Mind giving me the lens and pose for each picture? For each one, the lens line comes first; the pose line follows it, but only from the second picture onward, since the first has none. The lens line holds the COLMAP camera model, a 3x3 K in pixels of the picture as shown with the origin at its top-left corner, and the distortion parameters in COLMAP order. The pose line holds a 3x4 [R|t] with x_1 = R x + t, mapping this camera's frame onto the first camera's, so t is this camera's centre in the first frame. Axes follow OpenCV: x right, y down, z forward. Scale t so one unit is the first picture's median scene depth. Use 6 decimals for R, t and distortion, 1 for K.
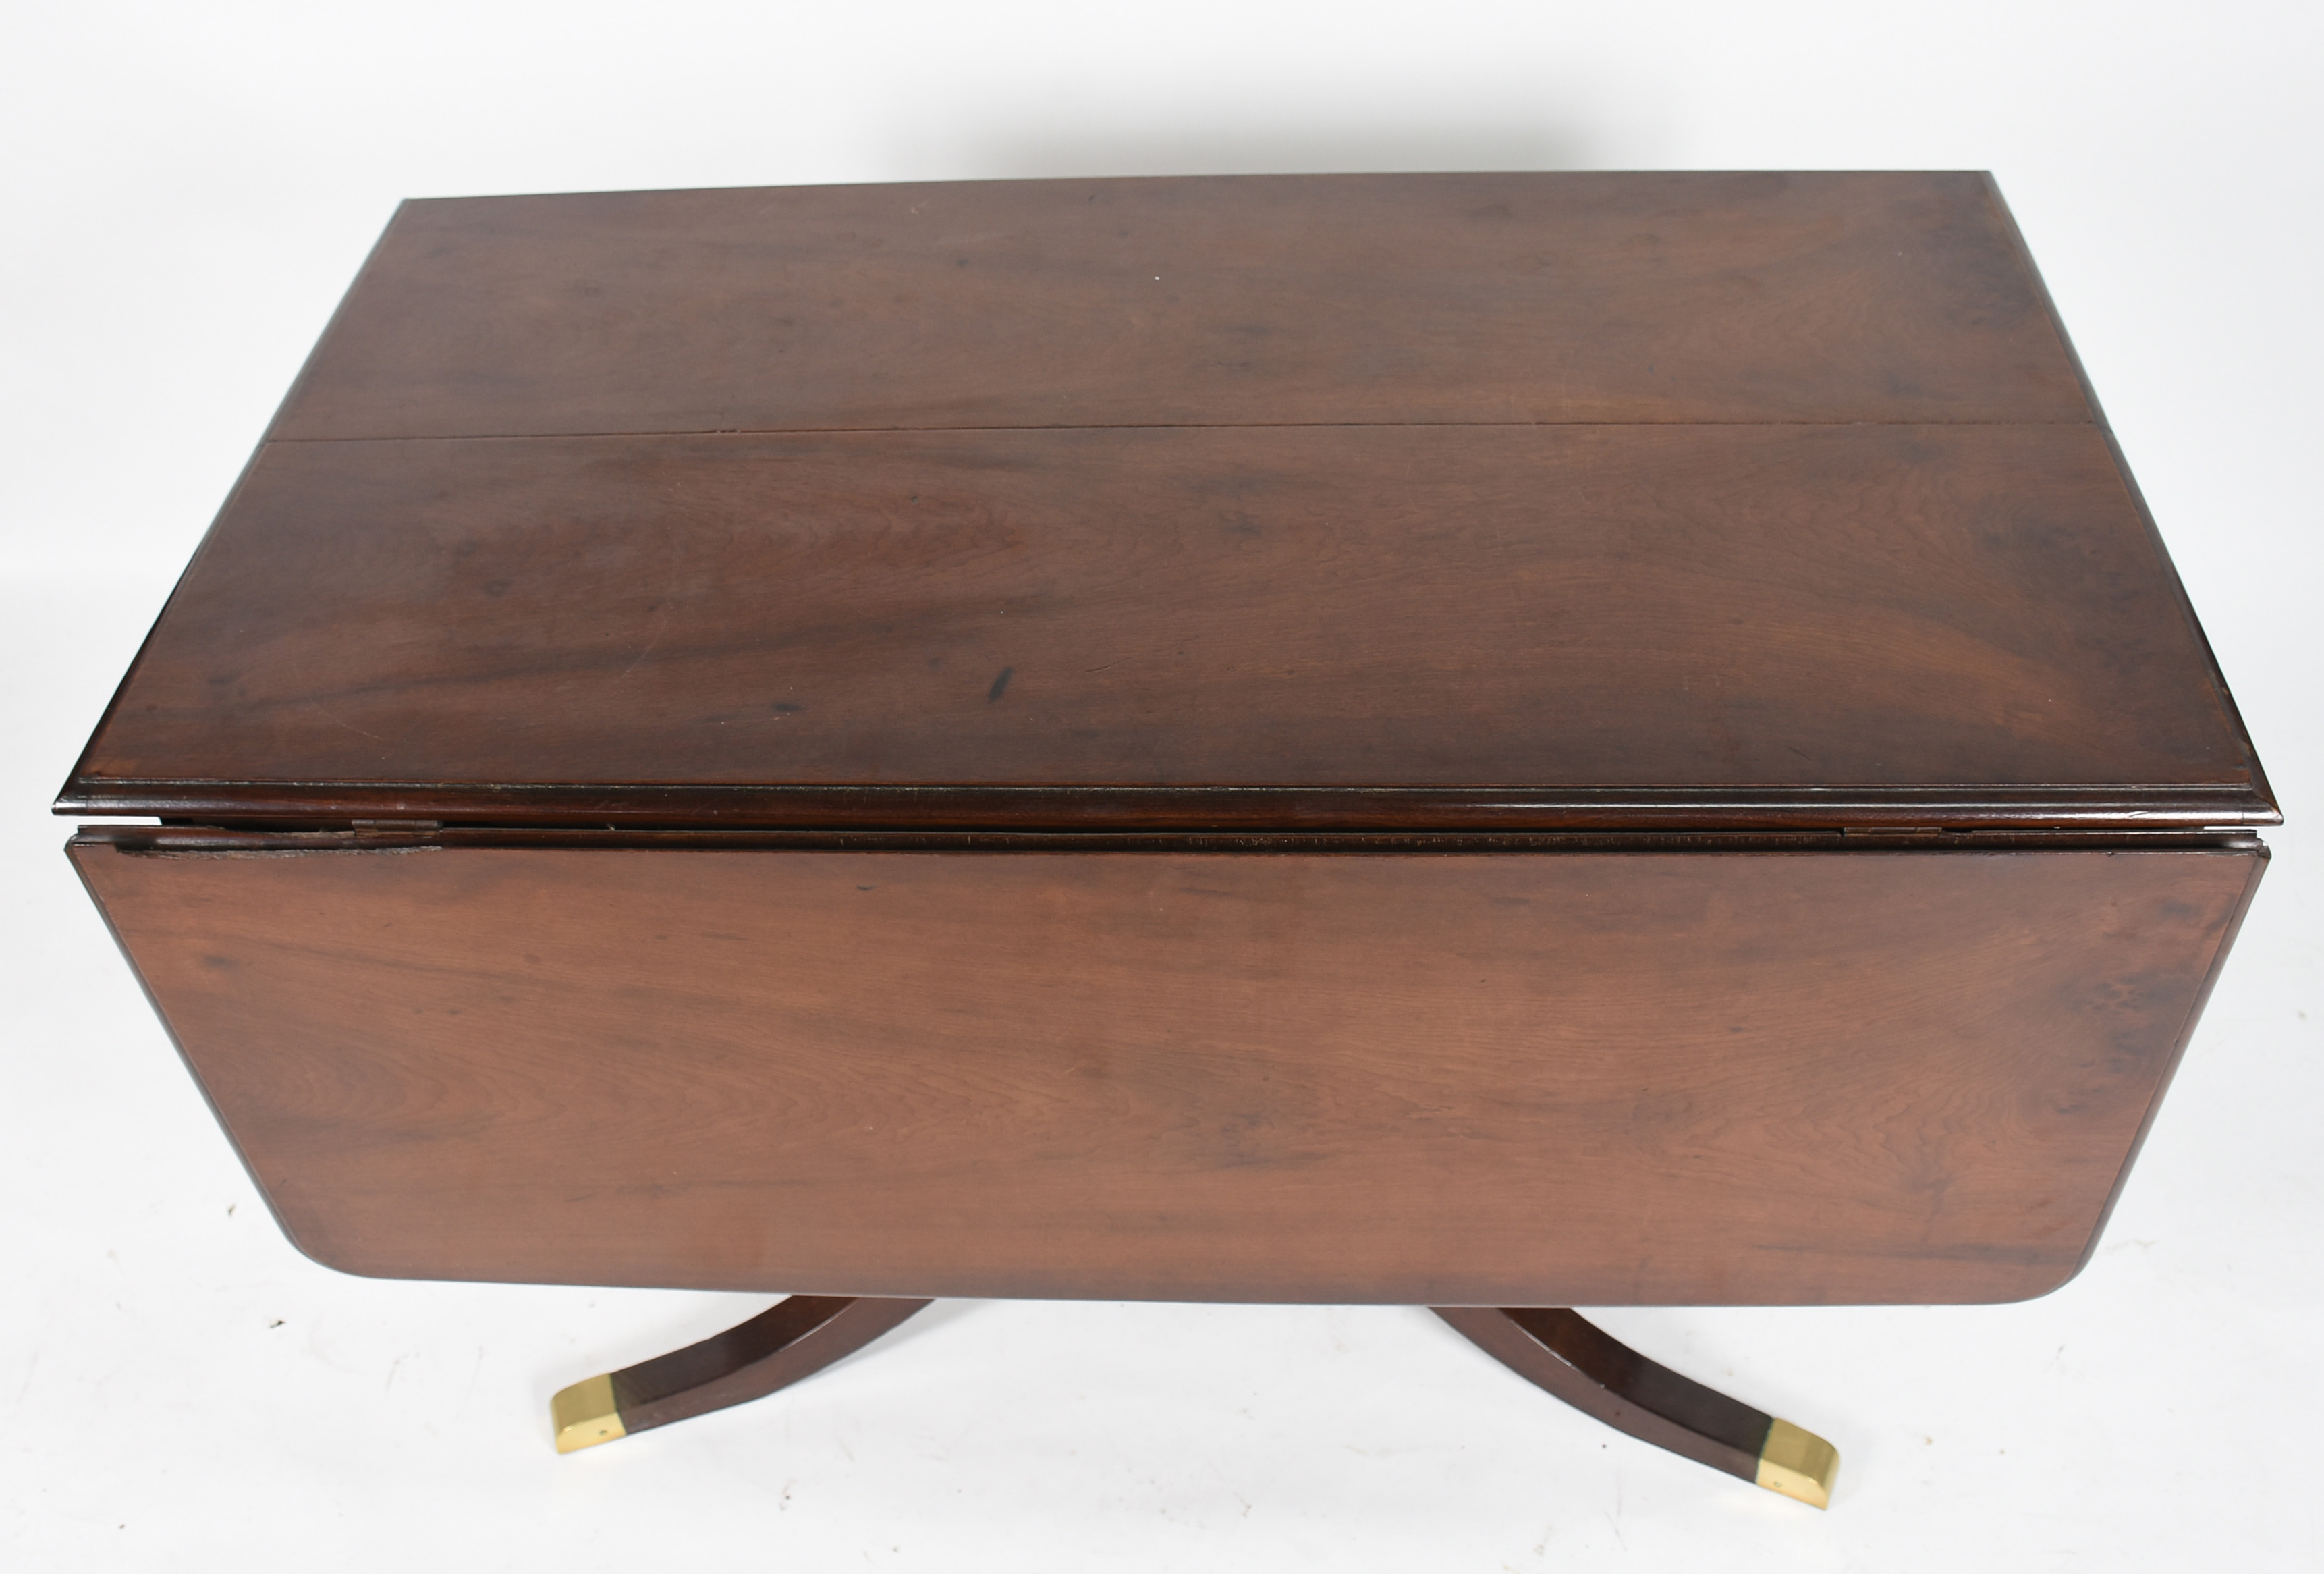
lens RADIAL K [[2030.6, 0, 1161.1], [0, 2030.6, 787.7], [0, 0, 1]] dist [-0.091123, 0.023532]
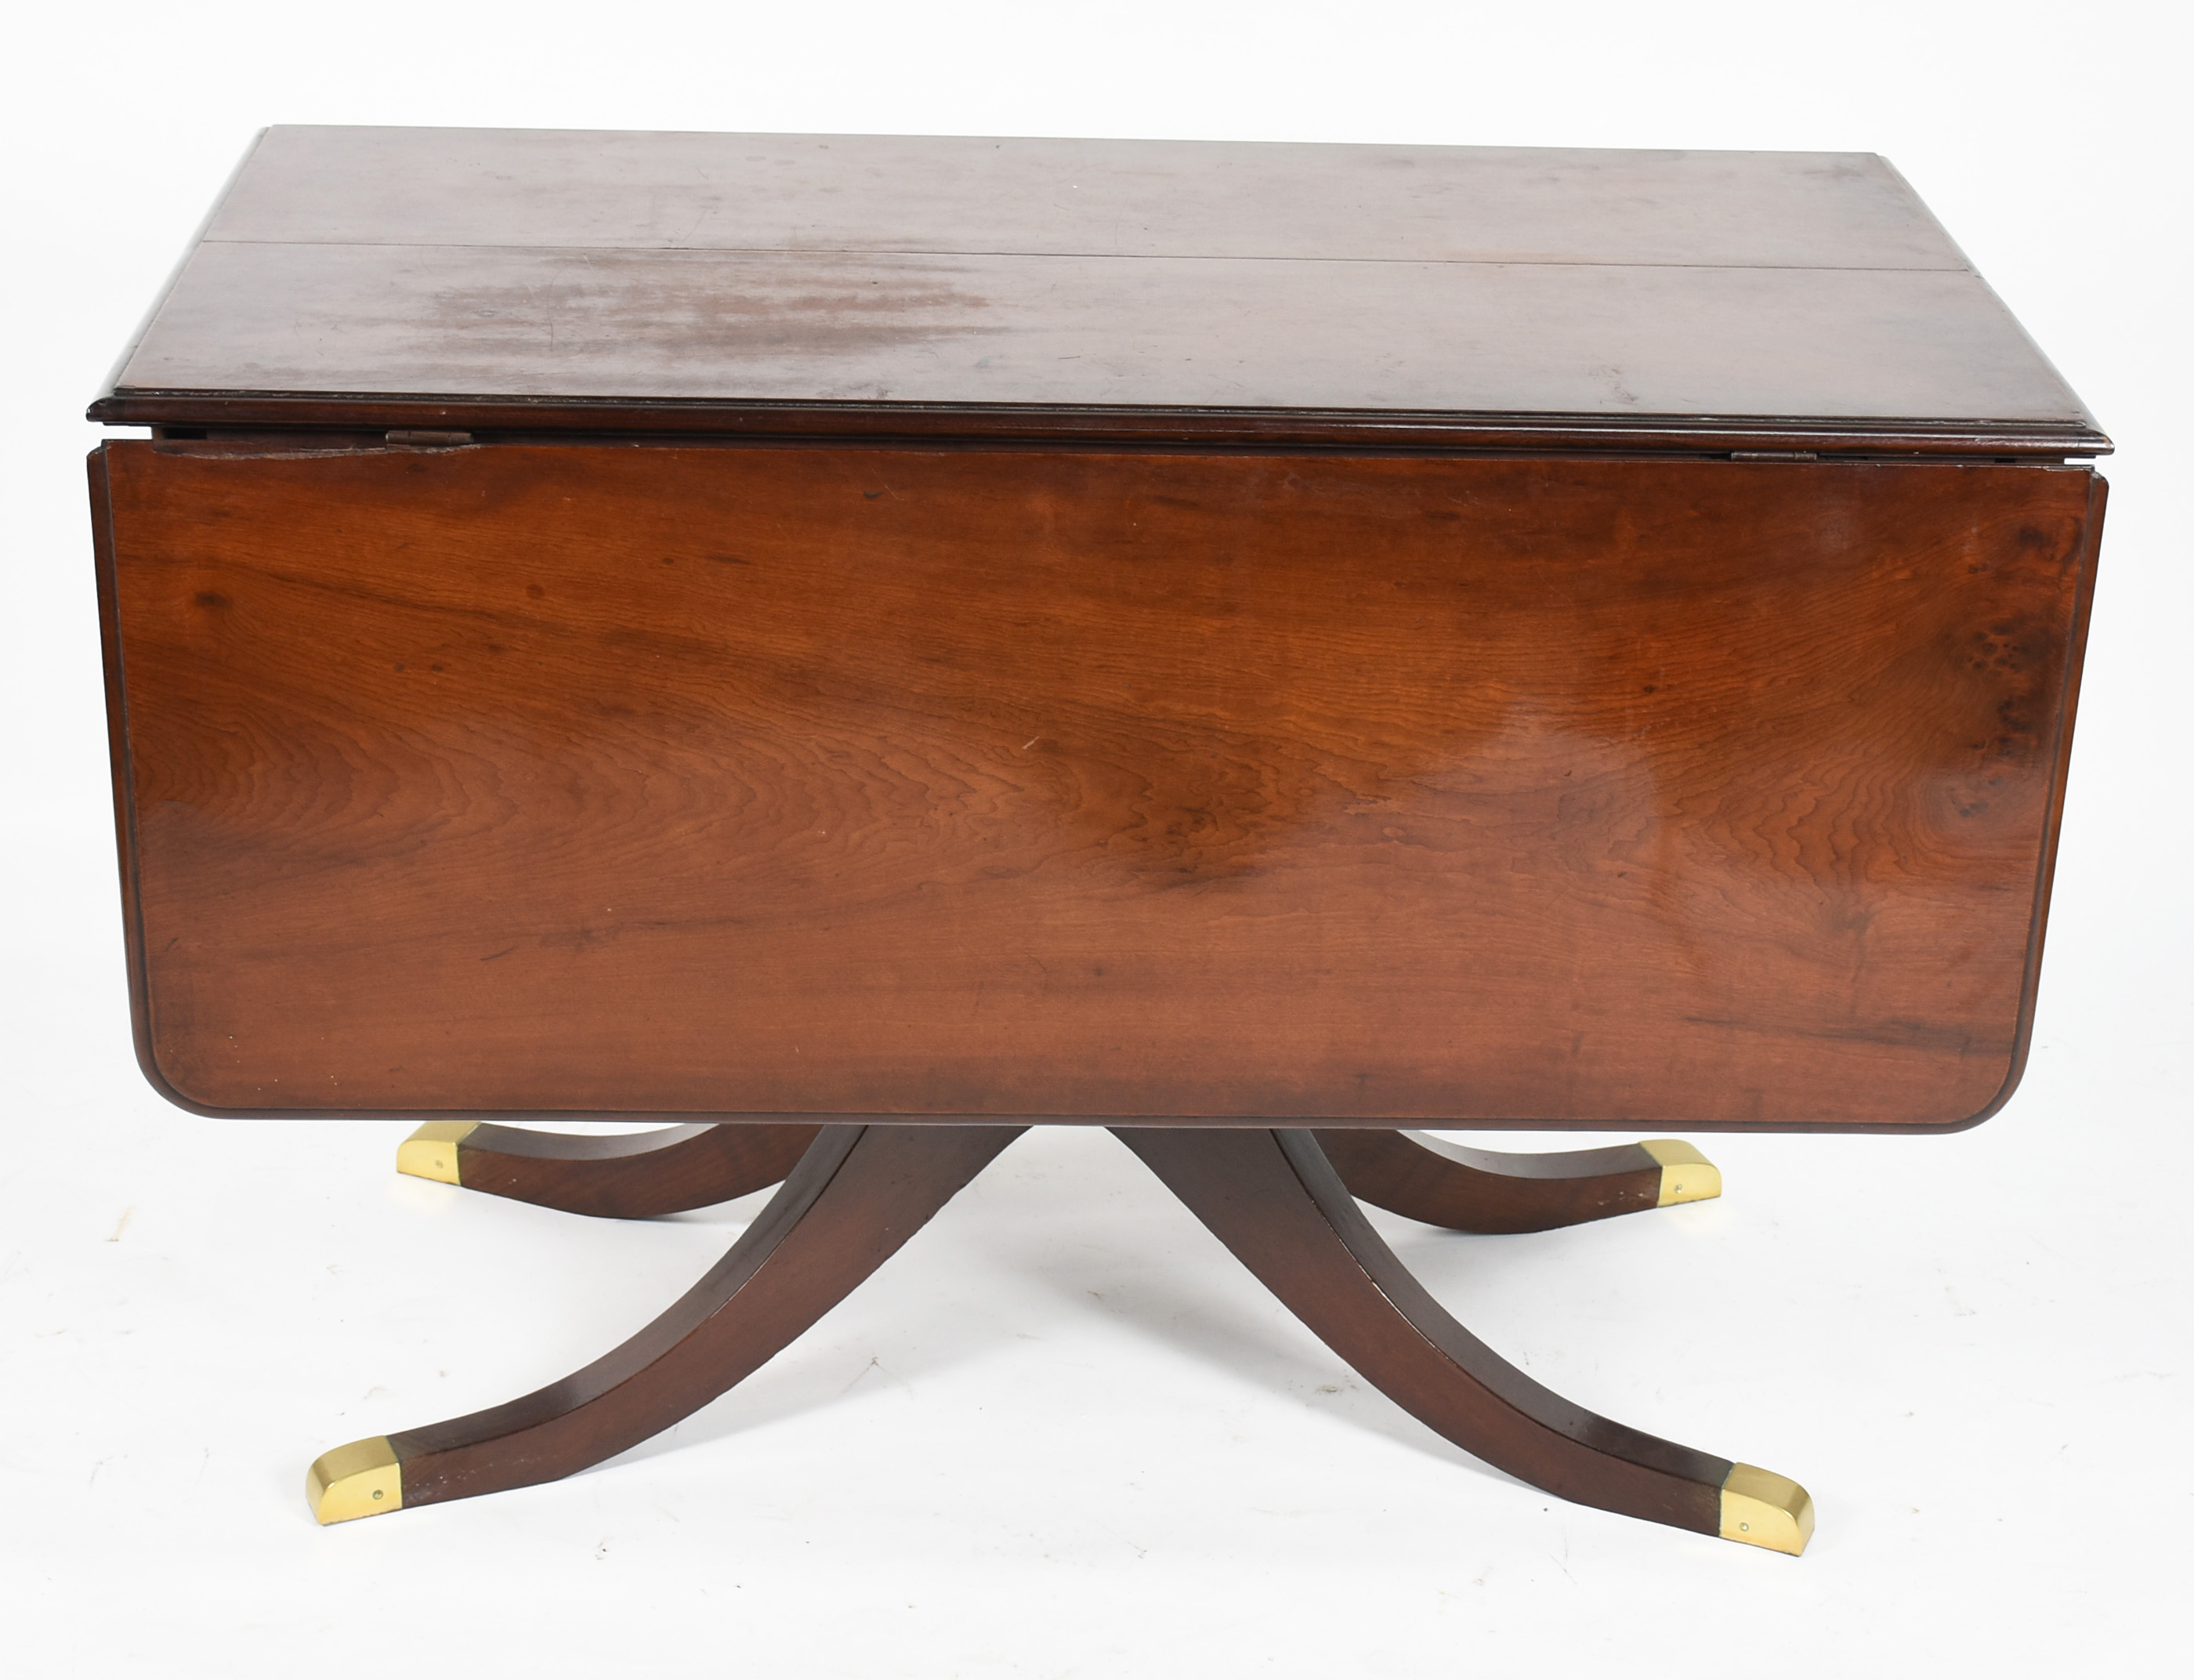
lens RADIAL K [[3020.8, 0, 1094.5], [0, 3020.8, 835.2], [0, 0, 1]] dist [0.044435, 0.000000]
pose [[0.996114, 0.025266, 0.084373, -0.140970], [-0.002169, 0.964717, -0.263282, 0.591836], [-0.088048, 0.262076, 0.961022, -0.496886]]
